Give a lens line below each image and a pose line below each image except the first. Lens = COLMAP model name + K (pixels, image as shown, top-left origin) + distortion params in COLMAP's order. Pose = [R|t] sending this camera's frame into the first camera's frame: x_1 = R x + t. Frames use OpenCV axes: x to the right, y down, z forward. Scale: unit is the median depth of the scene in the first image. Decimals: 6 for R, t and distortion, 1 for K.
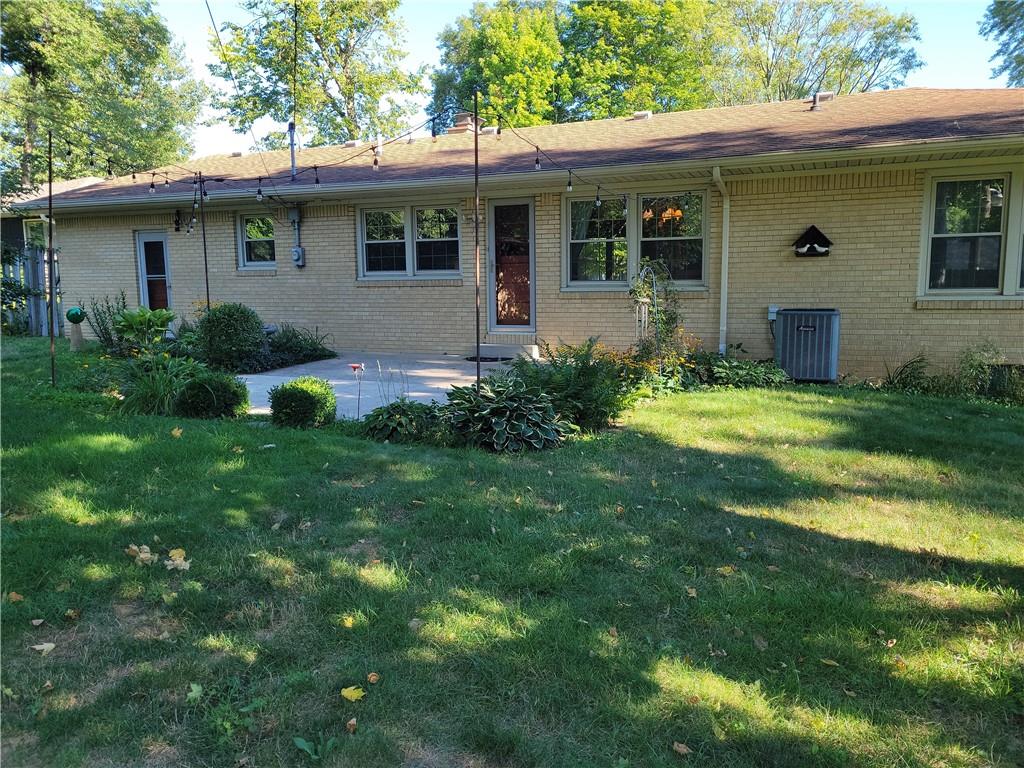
lens RADIAL K [[776.7, 0, 509.7], [0, 776.7, 382.2], [0, 0, 1]] dist [0.039353, -0.013754]
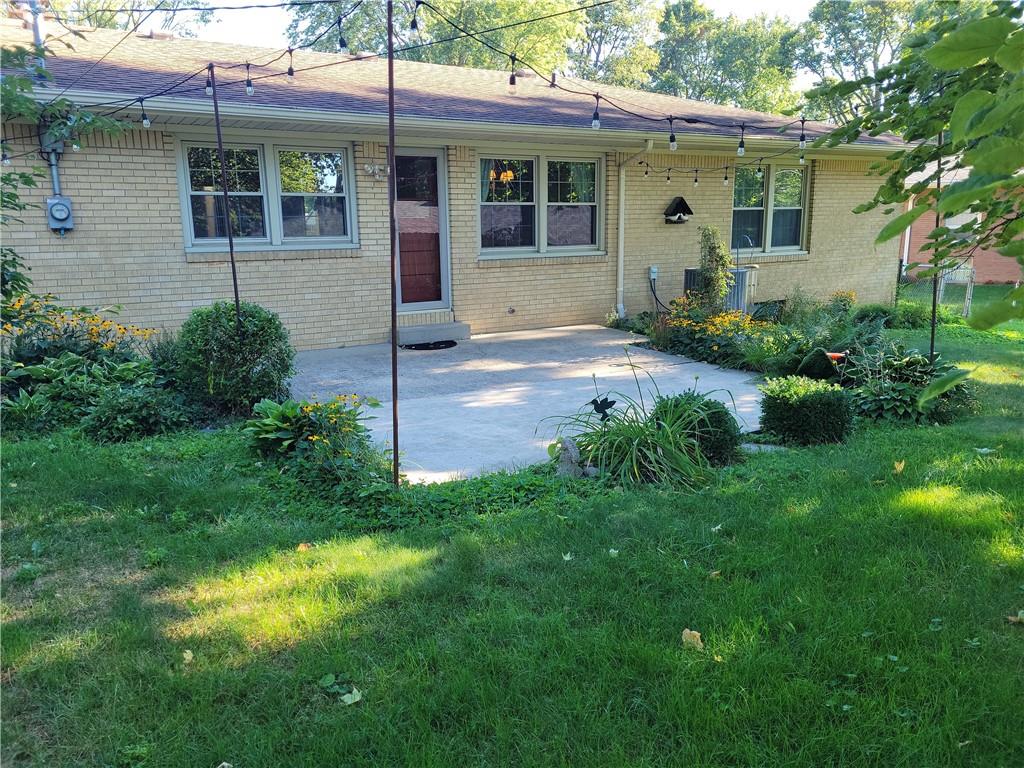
lens RADIAL K [[776.7, 0, 510.5], [0, 776.7, 384.0], [0, 0, 1]] dist [0.039353, -0.013754]
pose [[0.571814, -0.159177, 0.804793, -0.659050], [0.118657, 0.986728, 0.110854, -0.070952], [-0.811757, 0.032106, 0.583112, 0.455284]]
